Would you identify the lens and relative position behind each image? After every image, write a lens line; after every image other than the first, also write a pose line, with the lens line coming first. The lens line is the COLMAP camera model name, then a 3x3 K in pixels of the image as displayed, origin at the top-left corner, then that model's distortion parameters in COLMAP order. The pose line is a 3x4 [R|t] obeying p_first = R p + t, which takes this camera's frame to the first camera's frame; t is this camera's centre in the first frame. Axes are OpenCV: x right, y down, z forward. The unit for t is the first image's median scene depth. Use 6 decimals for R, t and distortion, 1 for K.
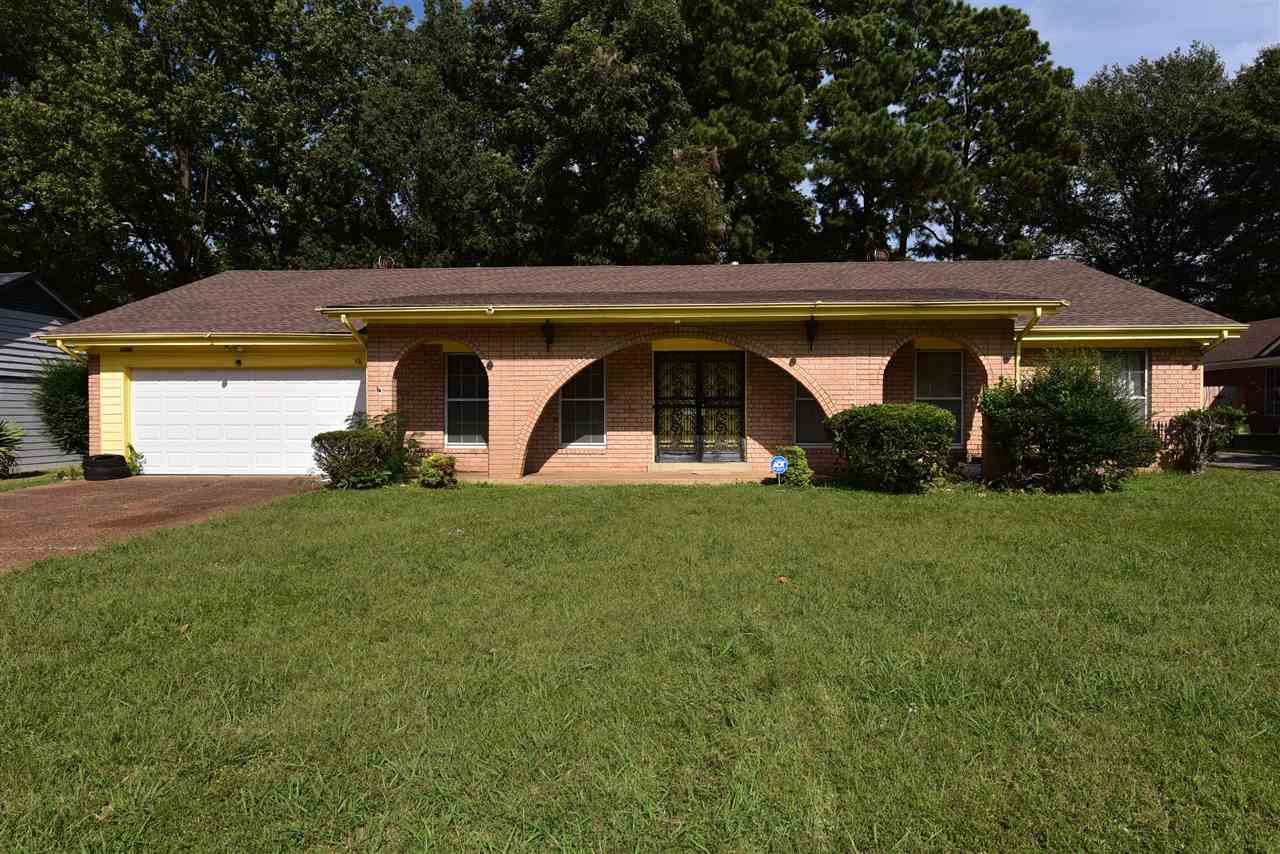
lens RADIAL K [[740.0, 0, 640.0], [0, 740.0, 427.0], [0, 0, 1]] dist [-0.003060, -0.000420]
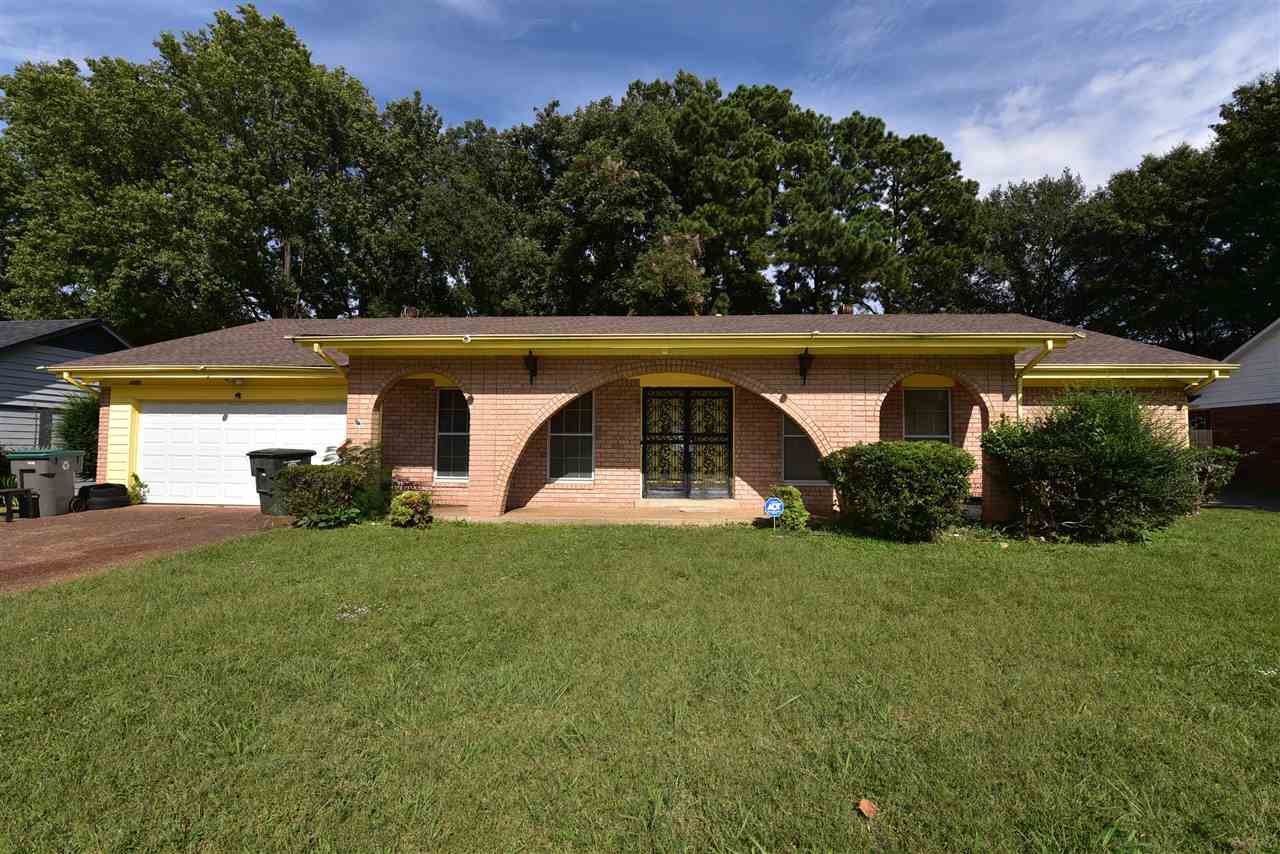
lens RADIAL K [[518.1, 0, 640.0], [0, 518.1, 427.0], [0, 0, 1]] dist [-0.017841, -0.001249]
pose [[0.999930, 0.008556, -0.008233, 0.021943], [-0.008989, 0.998490, -0.054193, -0.010214], [0.007757, 0.054263, 0.998497, 0.300542]]
